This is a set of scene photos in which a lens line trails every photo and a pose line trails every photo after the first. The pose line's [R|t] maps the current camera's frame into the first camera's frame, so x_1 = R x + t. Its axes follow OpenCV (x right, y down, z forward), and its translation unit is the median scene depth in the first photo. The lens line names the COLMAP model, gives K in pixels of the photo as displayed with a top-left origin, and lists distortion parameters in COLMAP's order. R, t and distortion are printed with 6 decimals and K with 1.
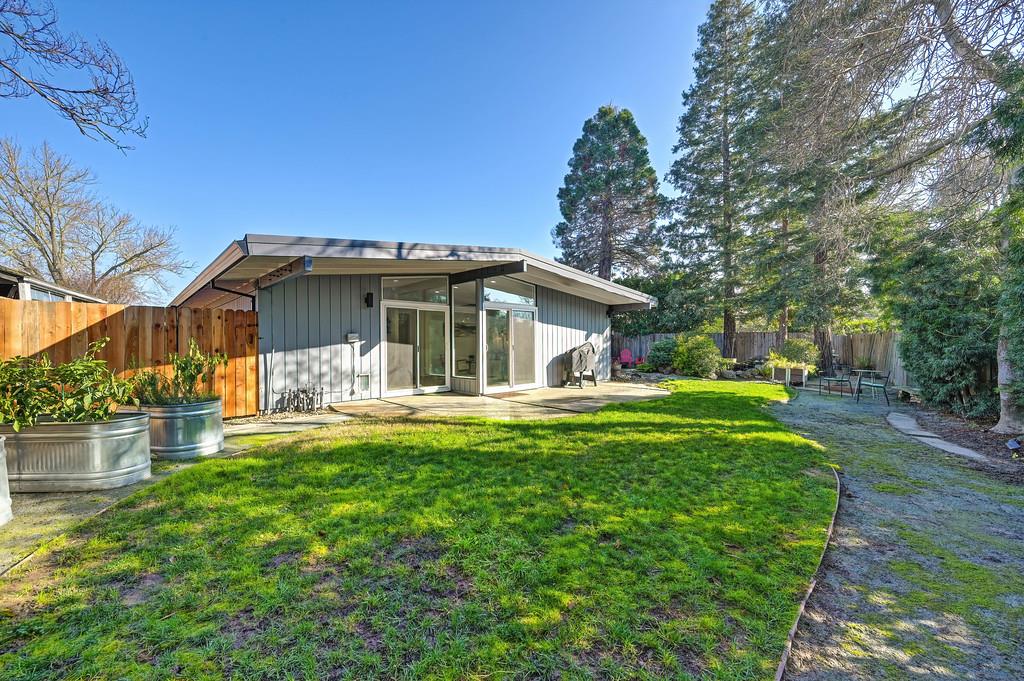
lens RADIAL K [[404.5, 0, 517.6], [0, 404.5, 344.1], [0, 0, 1]] dist [0.000457, -0.000495]
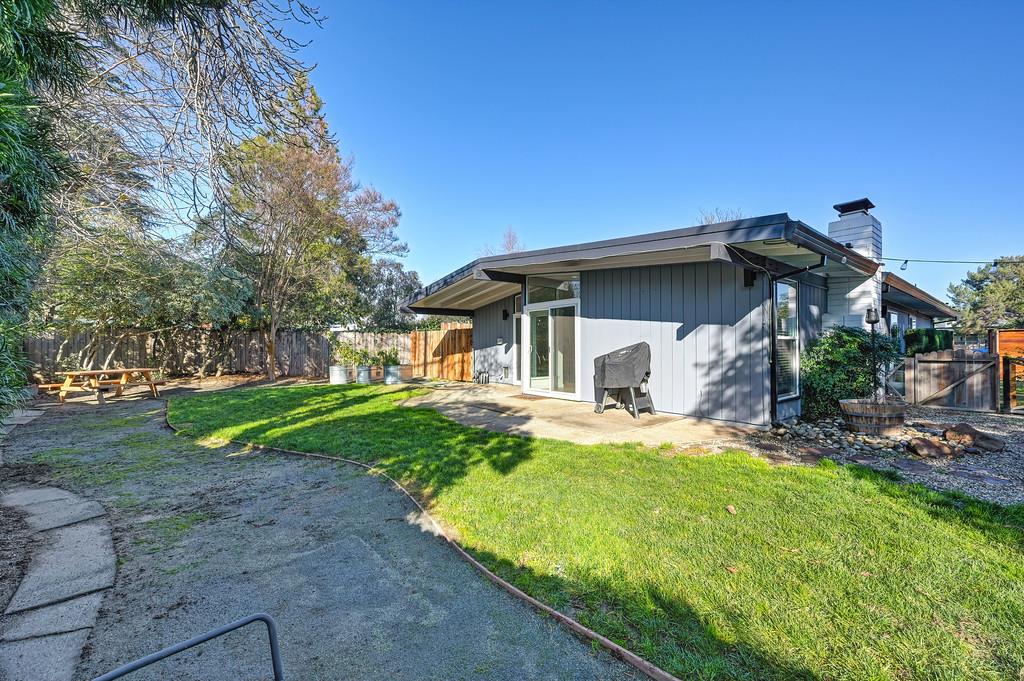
lens RADIAL K [[404.5, 0, 516.9], [0, 404.5, 342.1], [0, 0, 1]] dist [0.000457, -0.000495]
pose [[-0.101615, -0.008318, -0.994789, 1.083714], [-0.002479, 0.999964, -0.008108, -0.000238], [0.994821, 0.001642, -0.101632, 1.215277]]
